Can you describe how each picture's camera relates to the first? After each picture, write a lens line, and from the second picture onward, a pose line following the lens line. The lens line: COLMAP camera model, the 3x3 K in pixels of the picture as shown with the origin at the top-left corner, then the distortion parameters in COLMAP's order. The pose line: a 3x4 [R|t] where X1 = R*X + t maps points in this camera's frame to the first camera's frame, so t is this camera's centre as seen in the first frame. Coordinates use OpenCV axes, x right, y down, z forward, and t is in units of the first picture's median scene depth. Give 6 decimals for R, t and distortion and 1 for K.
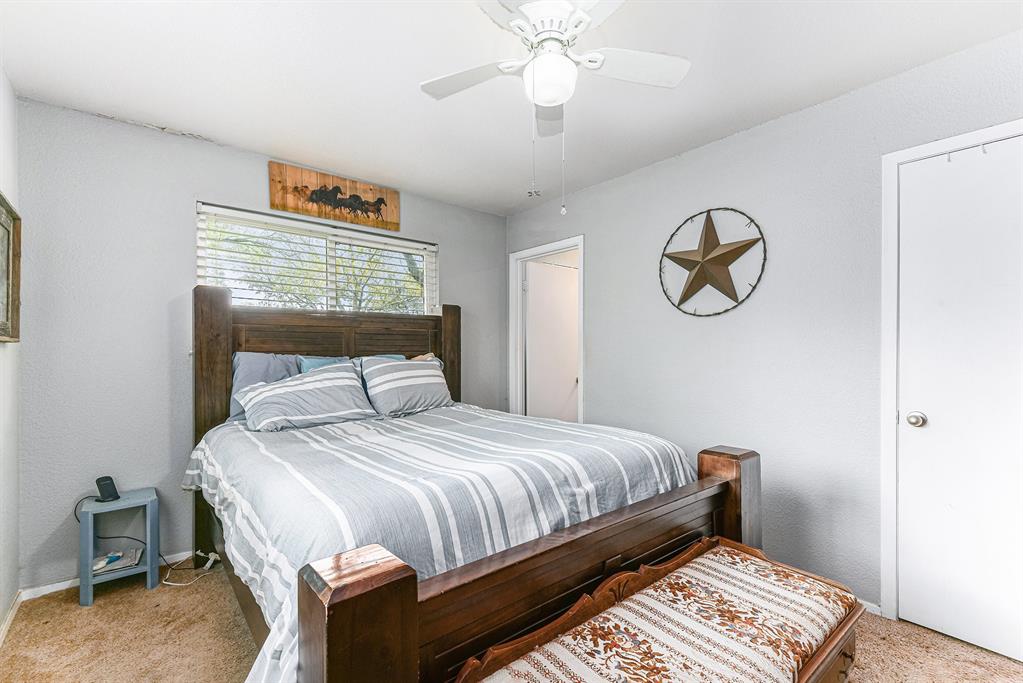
lens RADIAL K [[454.8, 0, 511.1], [0, 454.8, 354.3], [0, 0, 1]] dist [0.013602, -0.000087]
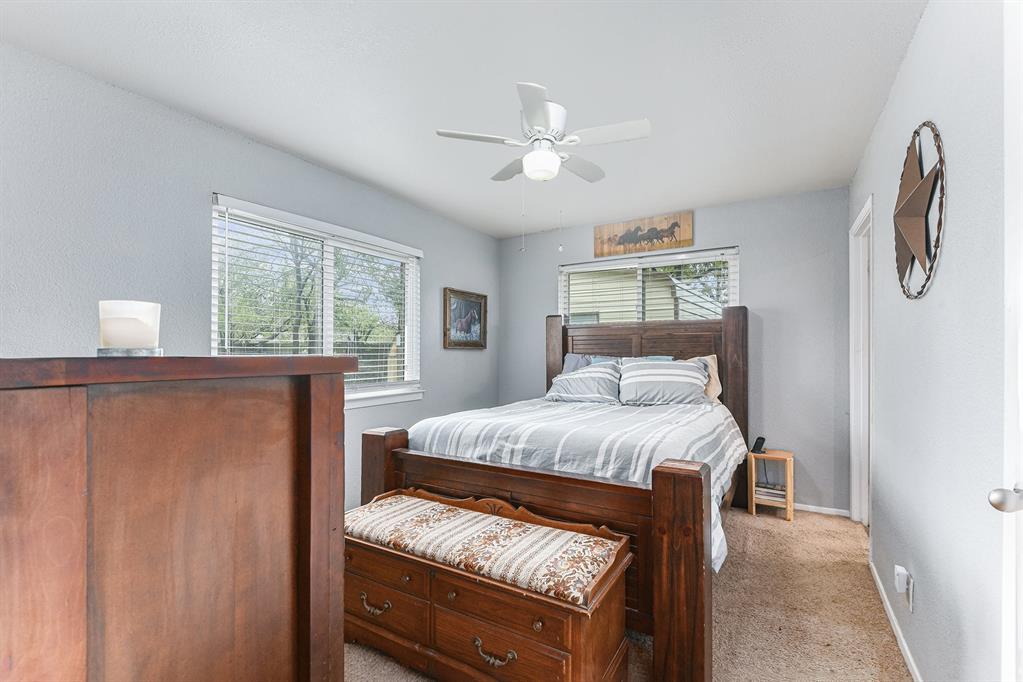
lens RADIAL K [[454.8, 0, 511.1], [0, 454.8, 353.8], [0, 0, 1]] dist [0.013602, -0.000087]
pose [[0.324130, 0.001106, -0.946012, 0.784903], [-0.004019, 0.999992, -0.000208, -0.002848], [0.946004, 0.003869, 0.324132, 0.253375]]
